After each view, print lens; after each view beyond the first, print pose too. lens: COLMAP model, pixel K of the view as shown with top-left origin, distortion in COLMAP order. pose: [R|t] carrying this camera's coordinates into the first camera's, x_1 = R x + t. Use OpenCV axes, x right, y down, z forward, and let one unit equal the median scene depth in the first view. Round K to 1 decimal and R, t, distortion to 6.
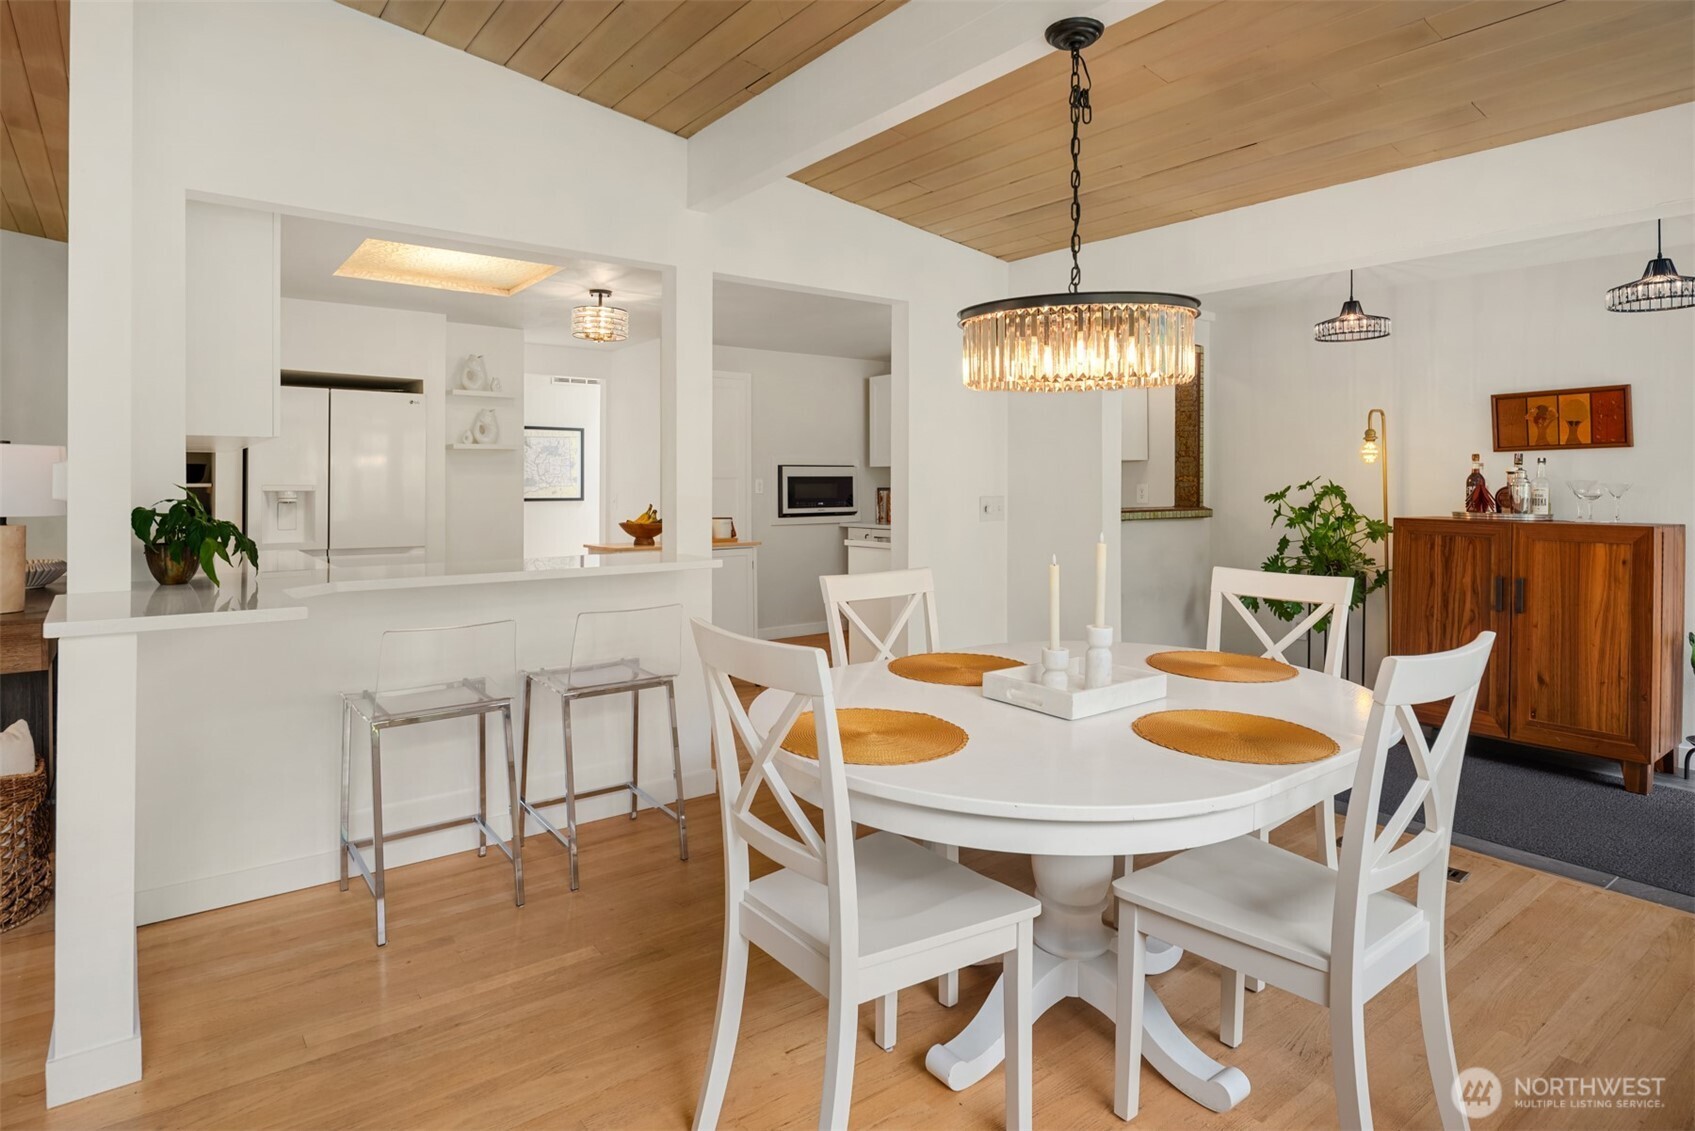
lens RADIAL K [[932.9, 0, 851.7], [0, 932.9, 476.4], [0, 0, 1]] dist [0.001993, -0.002732]
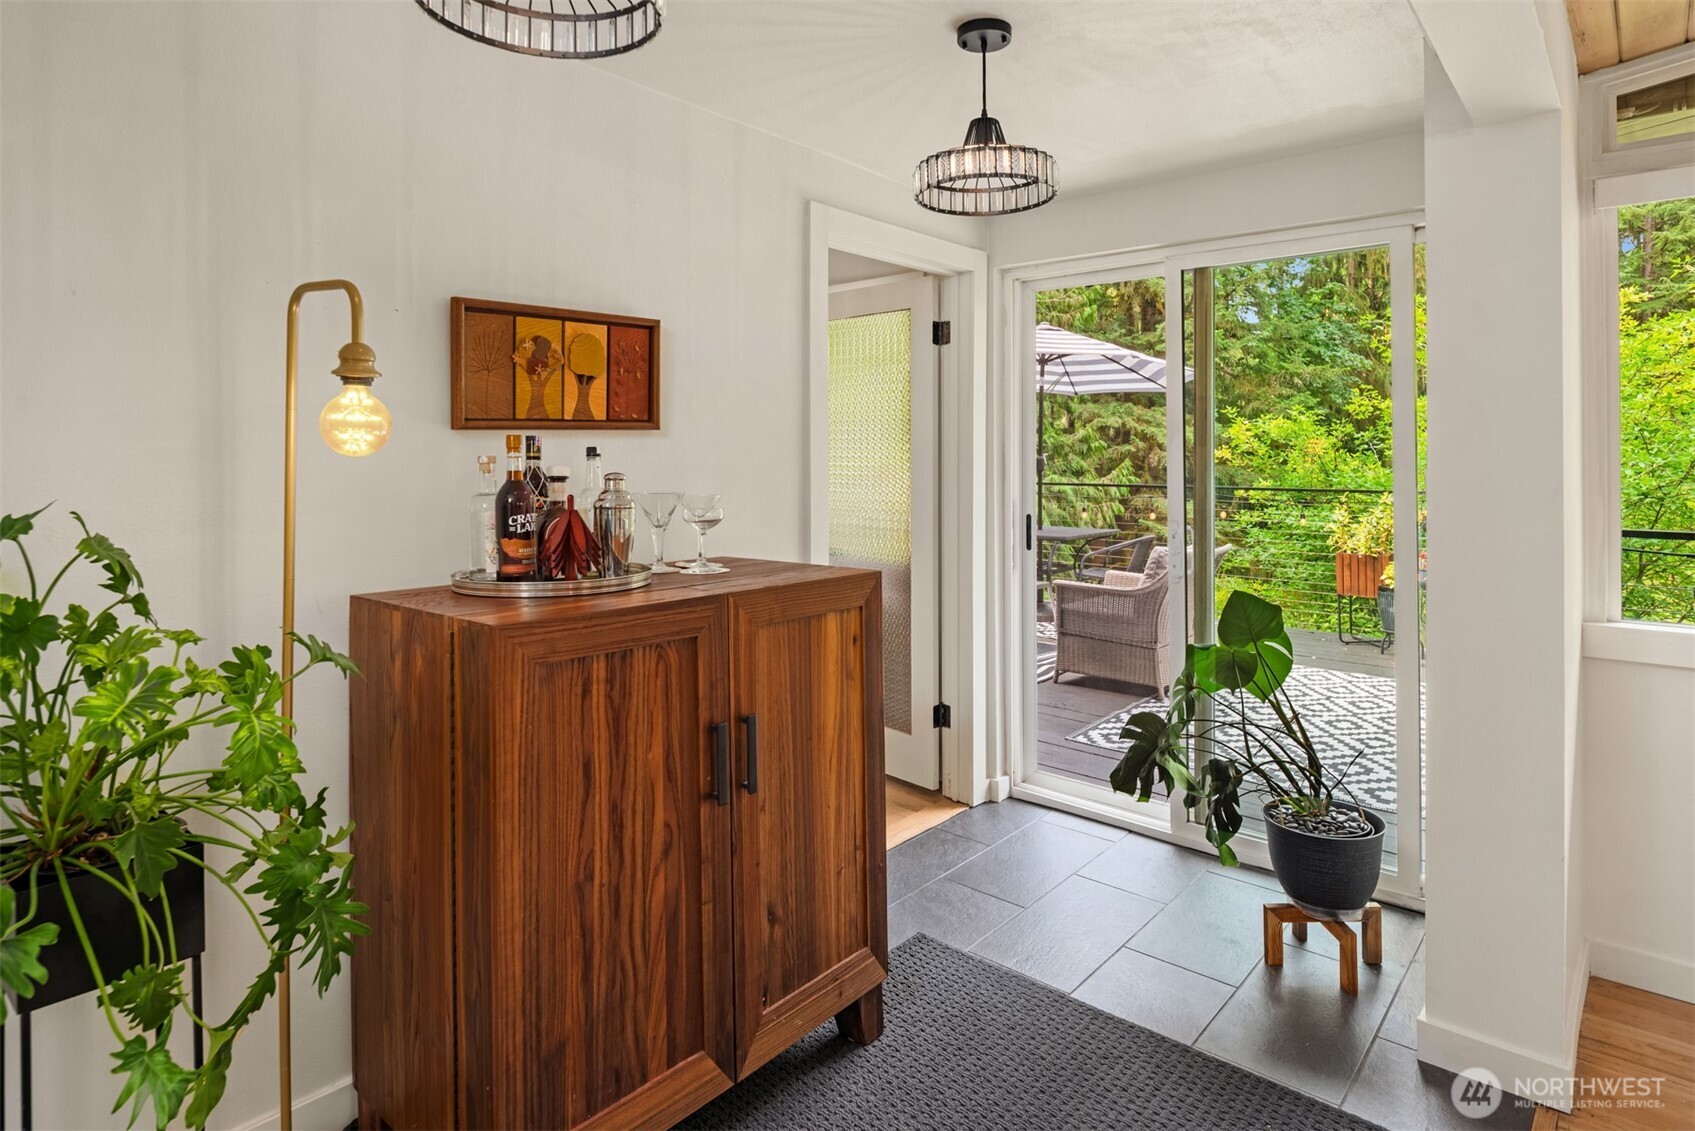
lens RADIAL K [[932.9, 0, 843.6], [0, 932.9, 463.3], [0, 0, 1]] dist [0.001993, -0.002732]
pose [[-0.193980, -0.009350, 0.980961, 0.250107], [-0.004742, 0.999952, 0.008594, -0.016473], [-0.980994, -0.002985, -0.194015, 0.985798]]
